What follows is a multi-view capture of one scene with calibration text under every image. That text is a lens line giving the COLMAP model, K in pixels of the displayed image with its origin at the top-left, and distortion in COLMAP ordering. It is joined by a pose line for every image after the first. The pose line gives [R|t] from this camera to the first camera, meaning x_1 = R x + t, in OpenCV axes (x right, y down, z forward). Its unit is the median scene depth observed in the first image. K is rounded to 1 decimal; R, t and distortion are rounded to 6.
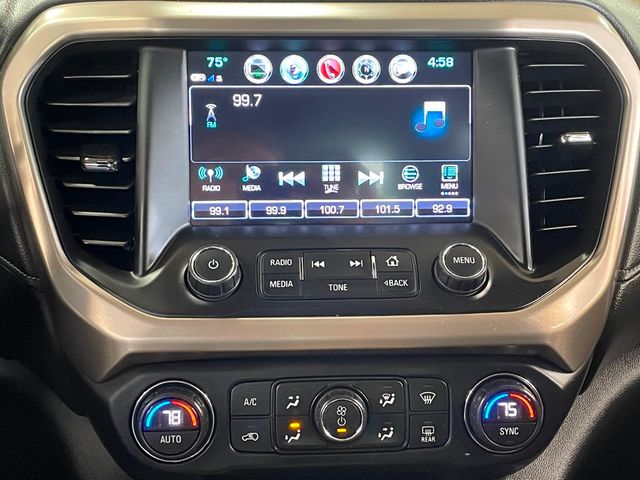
lens RADIAL K [[1009.8, 0, 320.0], [0, 1009.8, 240.0], [0, 0, 1]] dist [0.085564, -0.003299]
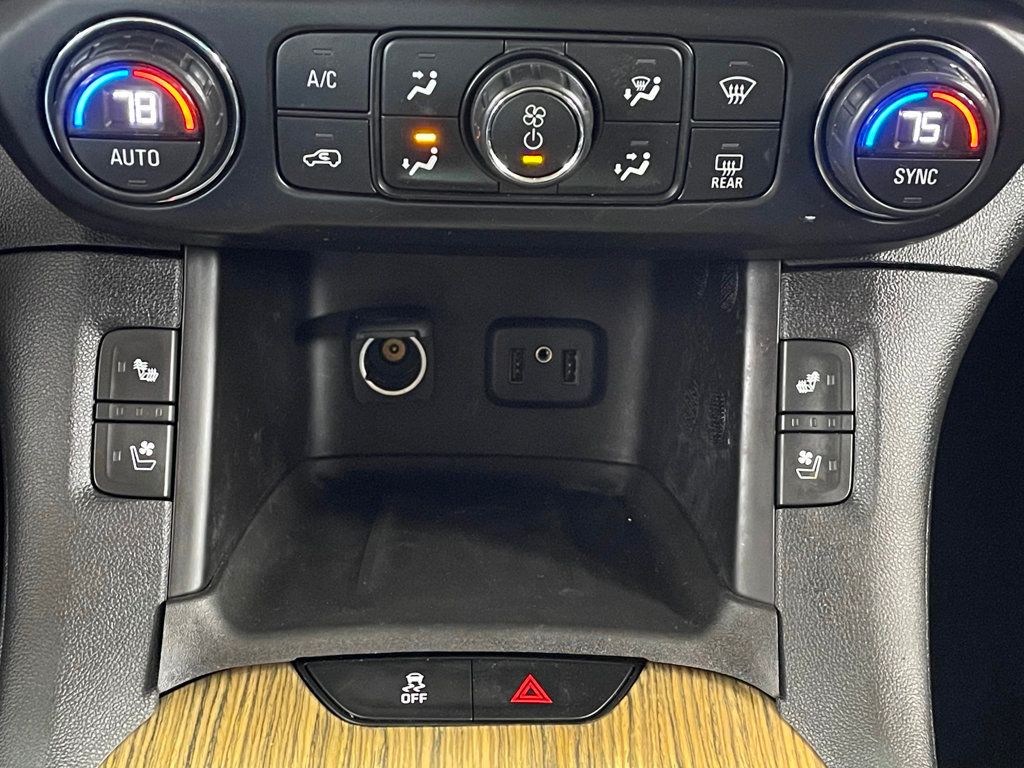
lens RADIAL K [[1615.7, 0, 512.0], [0, 1615.7, 384.0], [0, 0, 1]] dist [0.085564, -0.003299]
pose [[0.998590, 0.048737, 0.021032, 0.002780], [-0.053081, 0.915175, 0.399545, 0.000090], [0.000225, -0.400099, 0.916472, 0.317327]]
